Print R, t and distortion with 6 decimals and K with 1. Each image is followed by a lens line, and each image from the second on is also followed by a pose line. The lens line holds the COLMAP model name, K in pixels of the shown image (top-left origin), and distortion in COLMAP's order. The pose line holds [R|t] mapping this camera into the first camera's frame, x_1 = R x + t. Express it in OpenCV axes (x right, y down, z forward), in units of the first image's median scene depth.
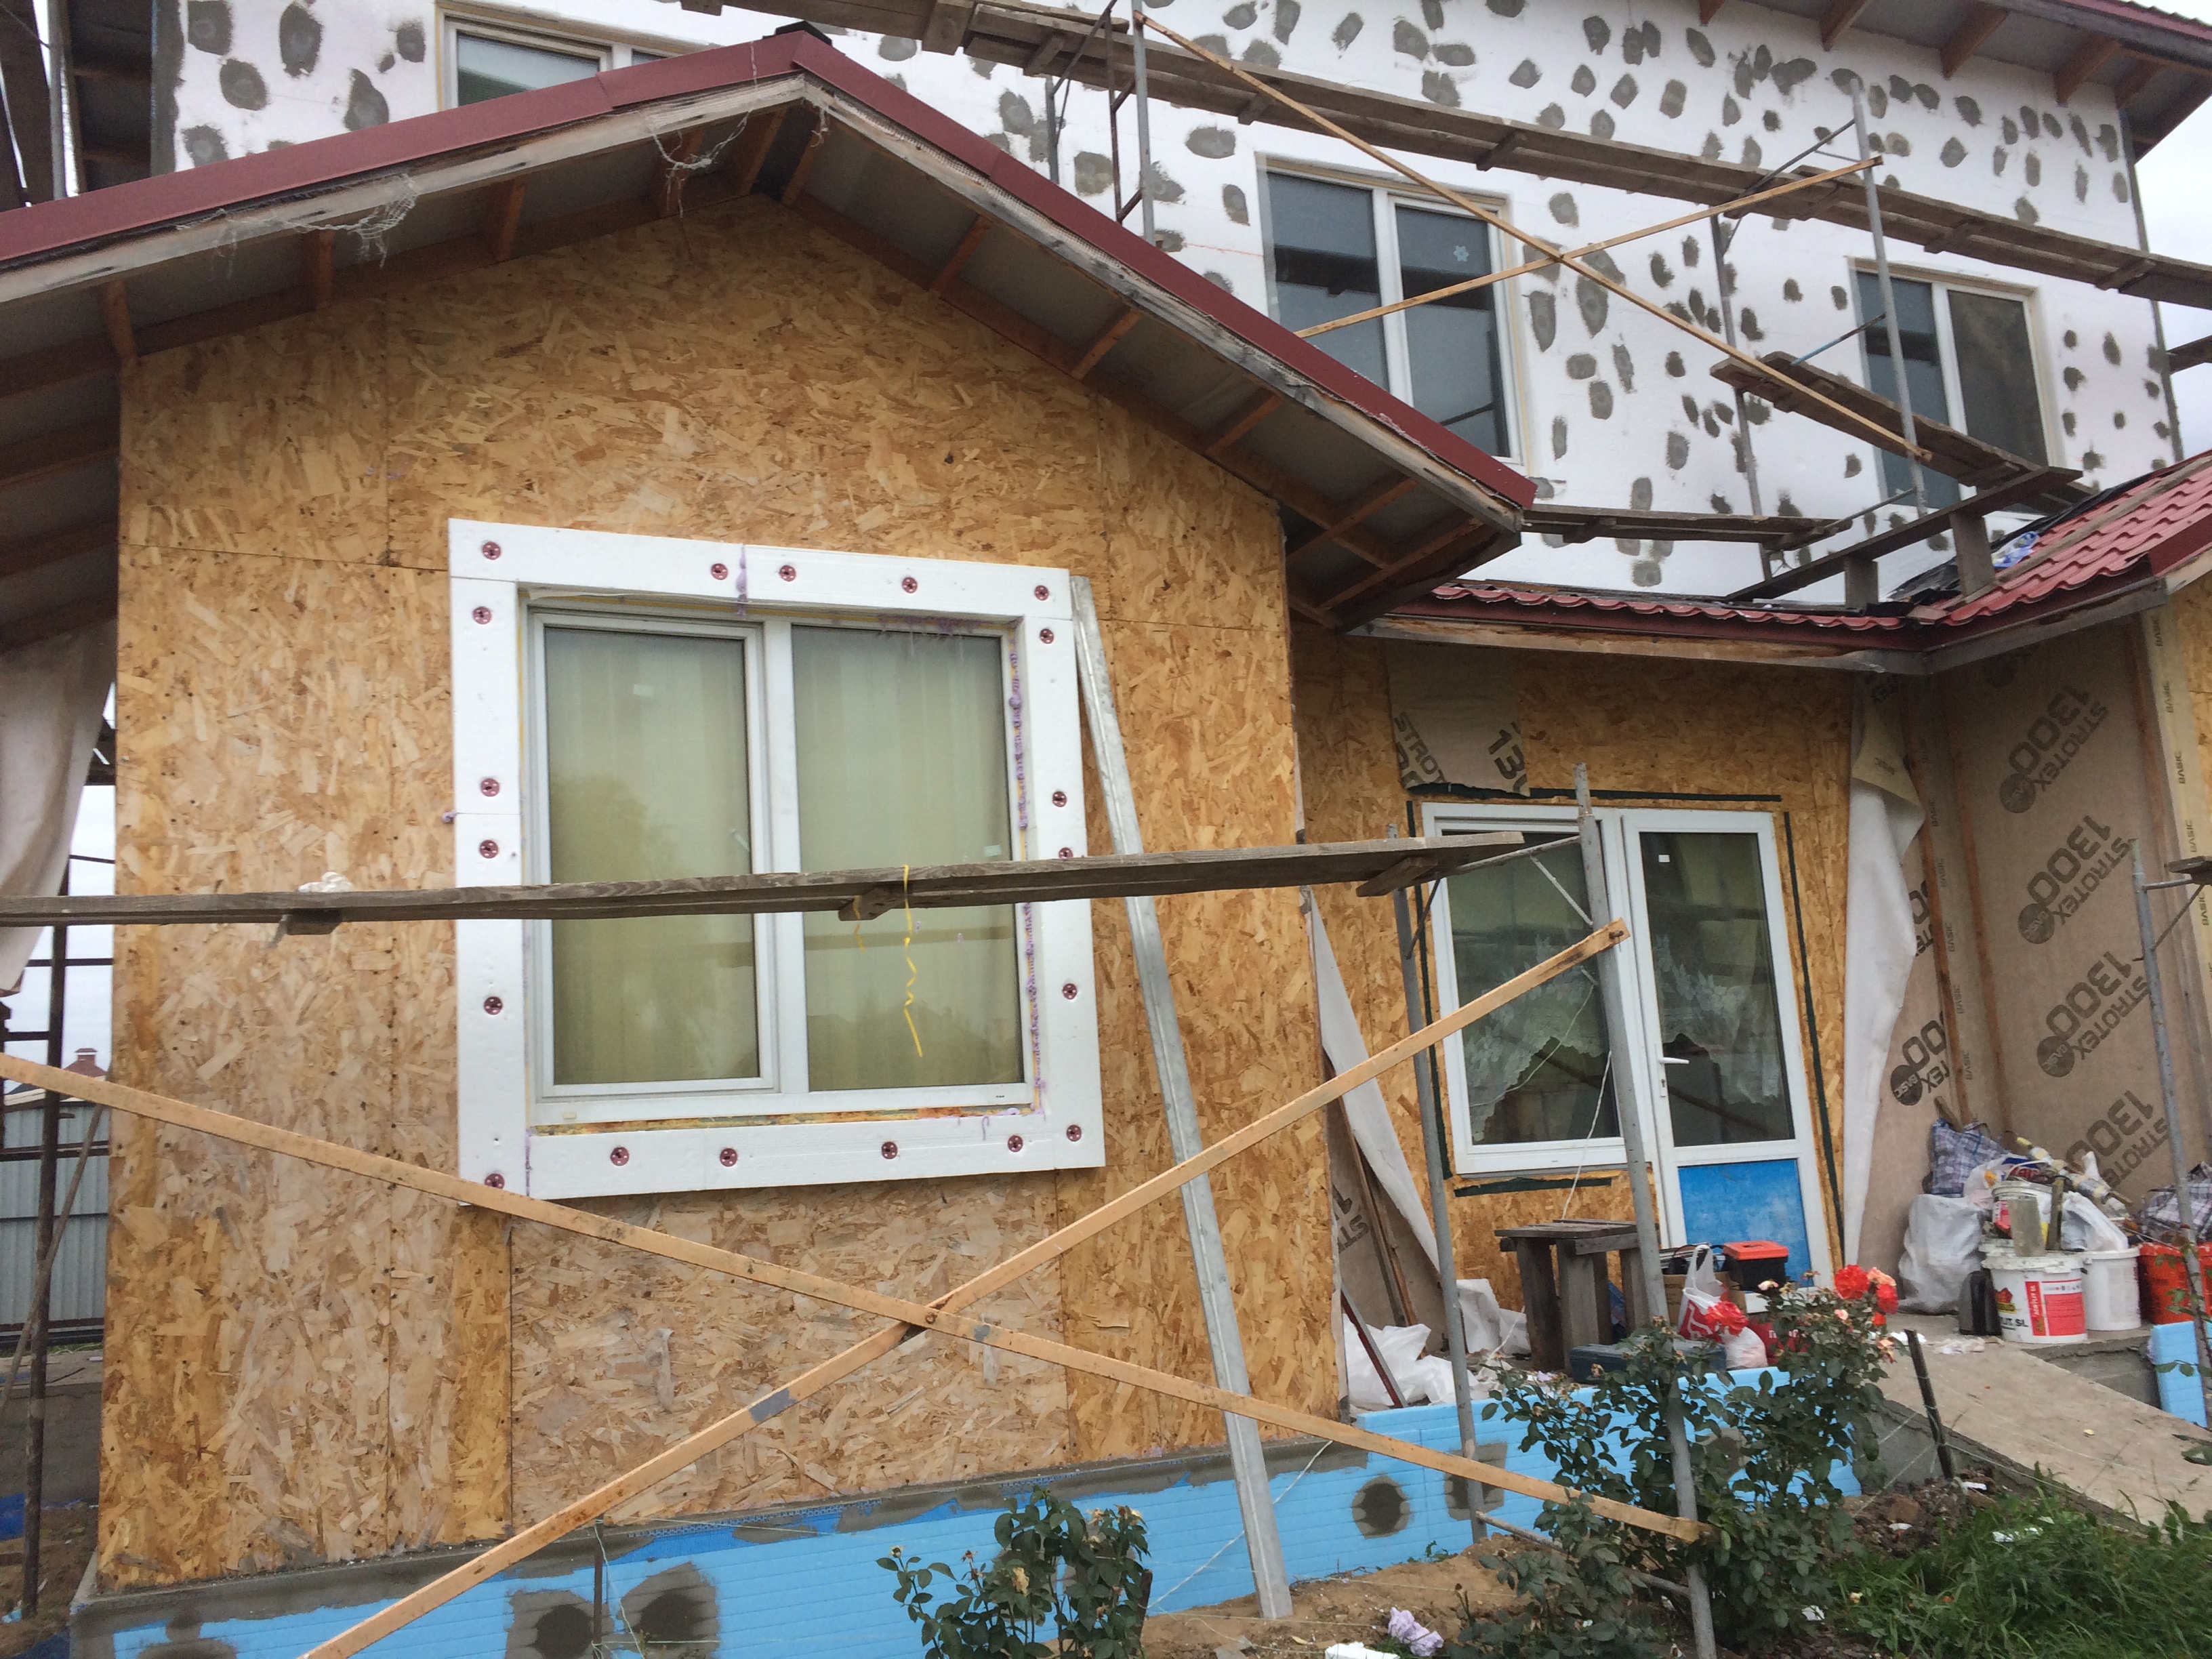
lens RADIAL K [[1855.9, 0, 1105.2], [0, 1855.9, 837.4], [0, 0, 1]] dist [0.072813, -0.084066]
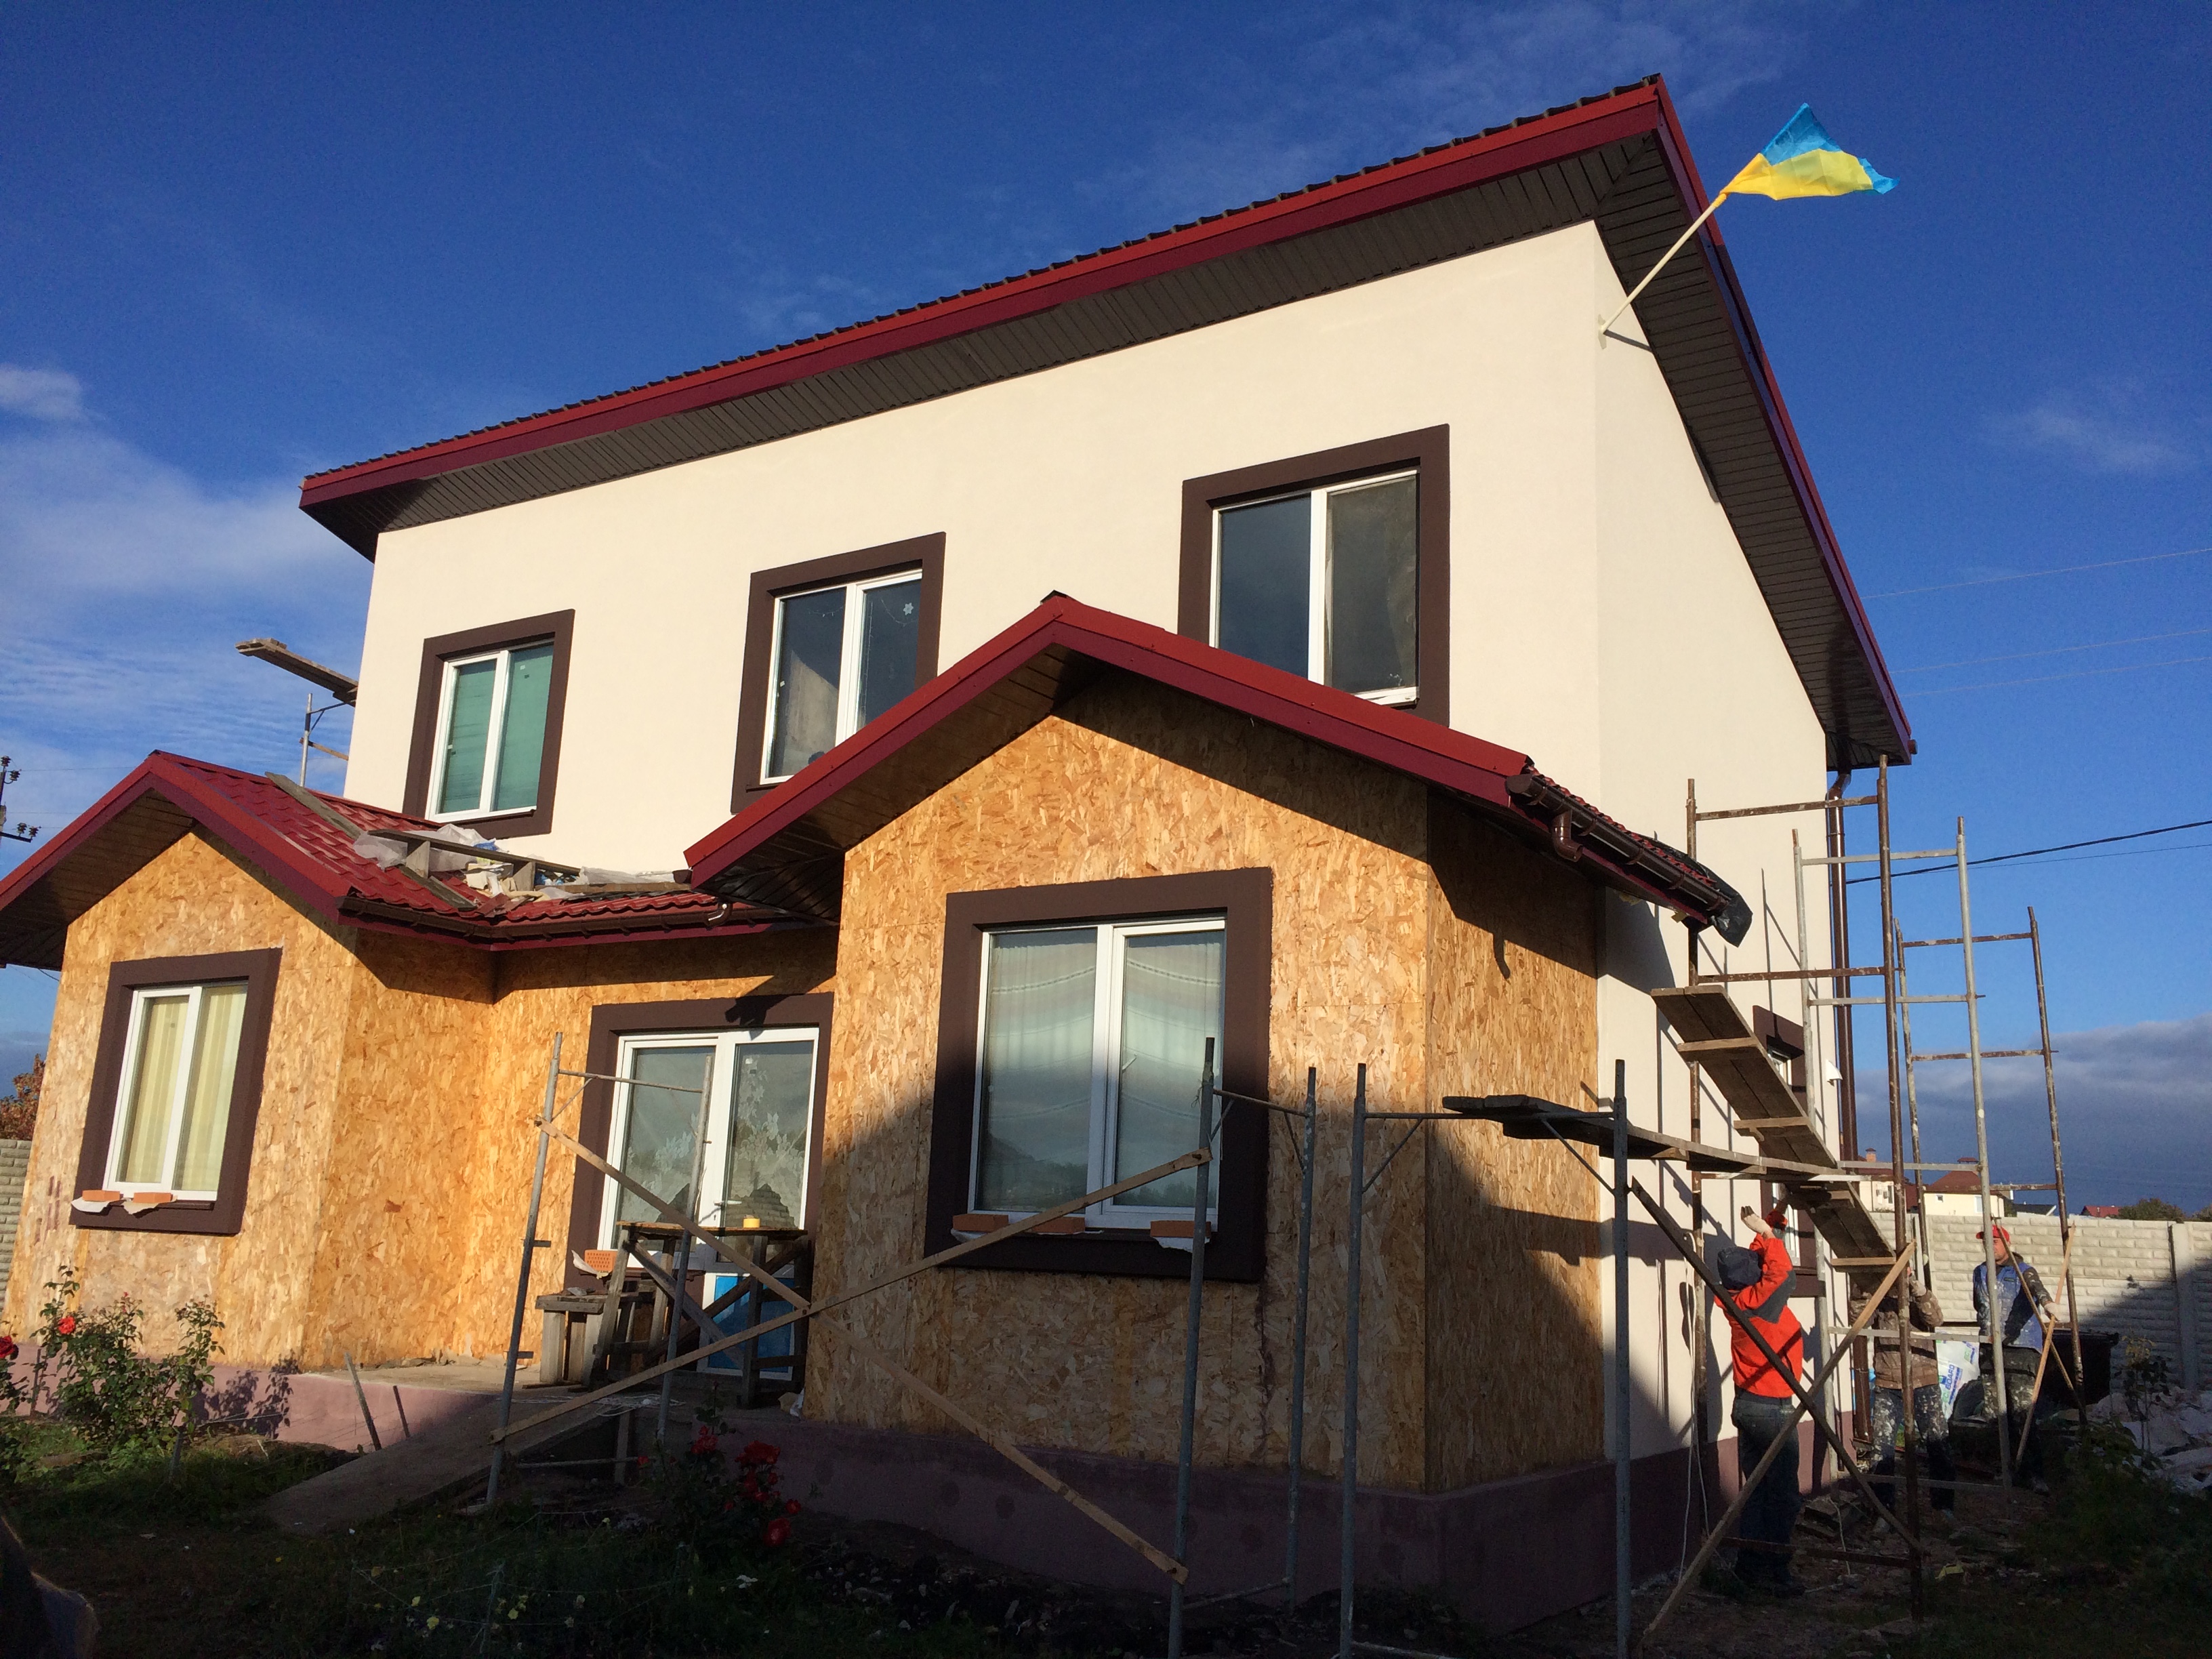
lens RADIAL K [[1855.9, 0, 1119.6], [0, 1855.9, 850.8], [0, 0, 1]] dist [0.072813, -0.084066]
pose [[0.562029, -0.100444, -0.820996, 2.259884], [0.060381, 0.994933, -0.080389, -0.024260], [0.824911, -0.004391, 0.565246, 0.574949]]
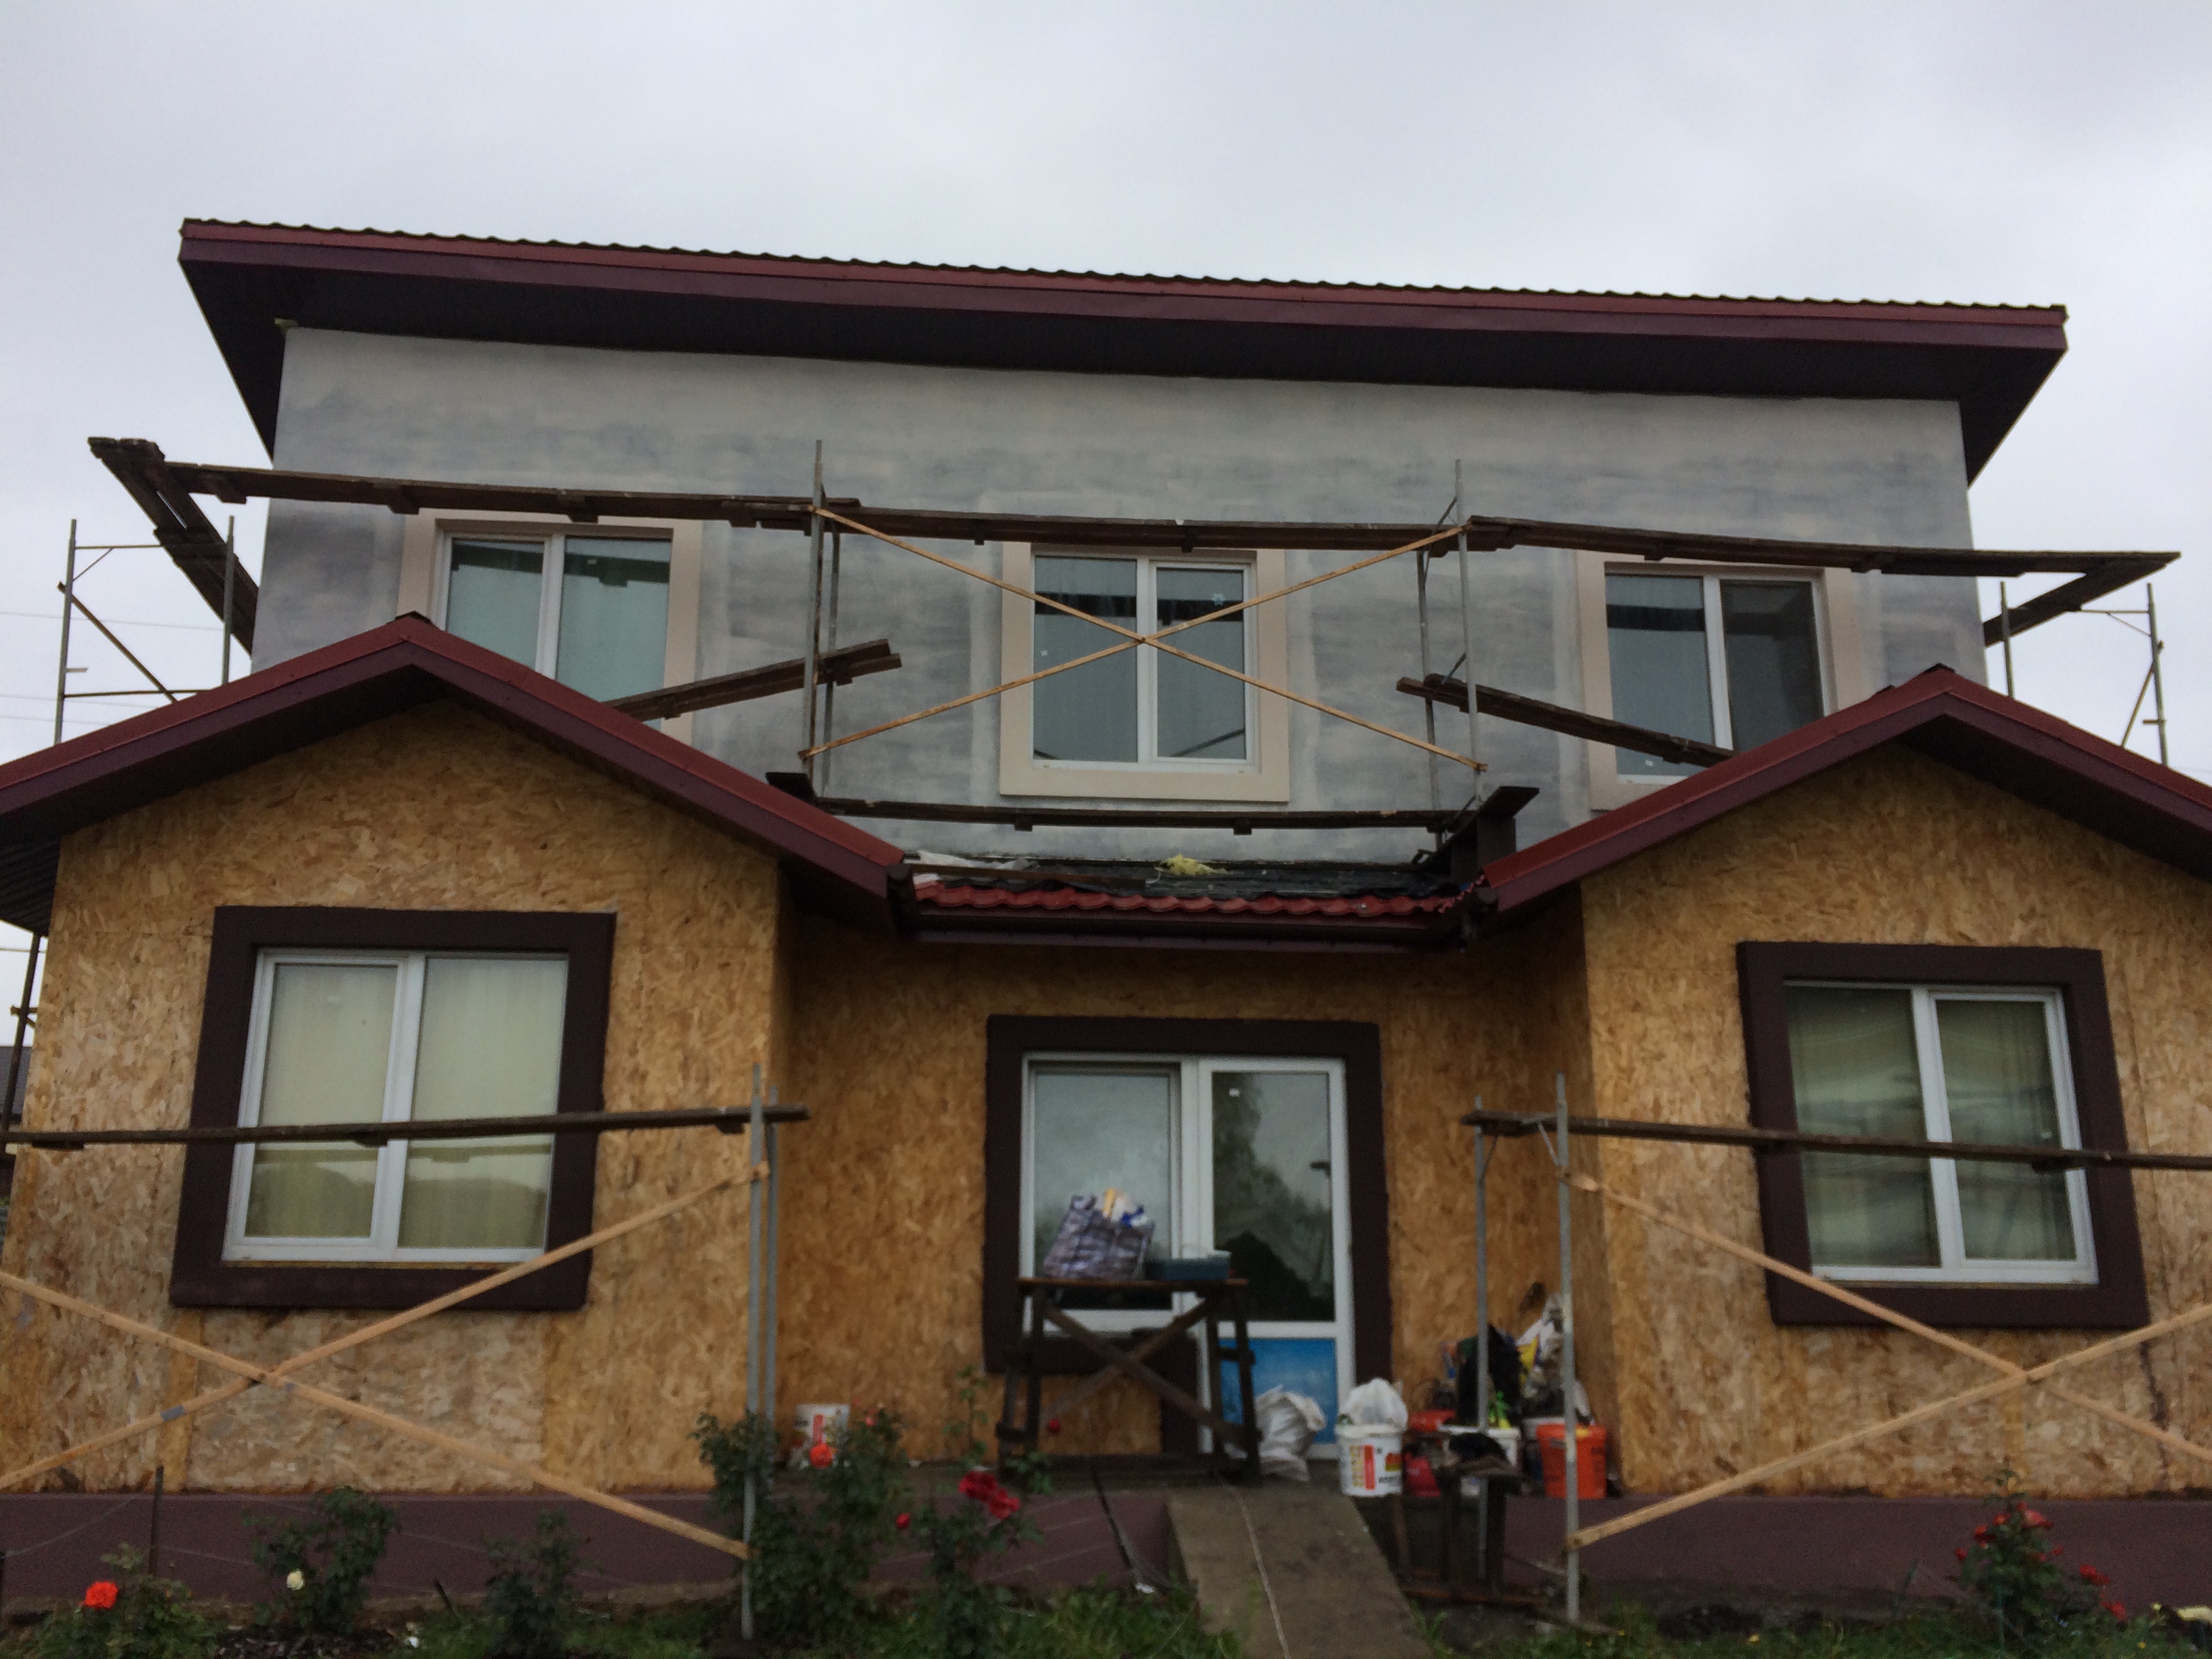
lens RADIAL K [[1855.9, 0, 1106.0], [0, 1855.9, 859.7], [0, 0, 1]] dist [0.072813, -0.084066]
pose [[0.940766, -0.018348, -0.338559, 0.882274], [-0.004478, 0.997775, -0.066519, -0.086399], [0.339026, 0.064095, 0.938591, -0.320051]]
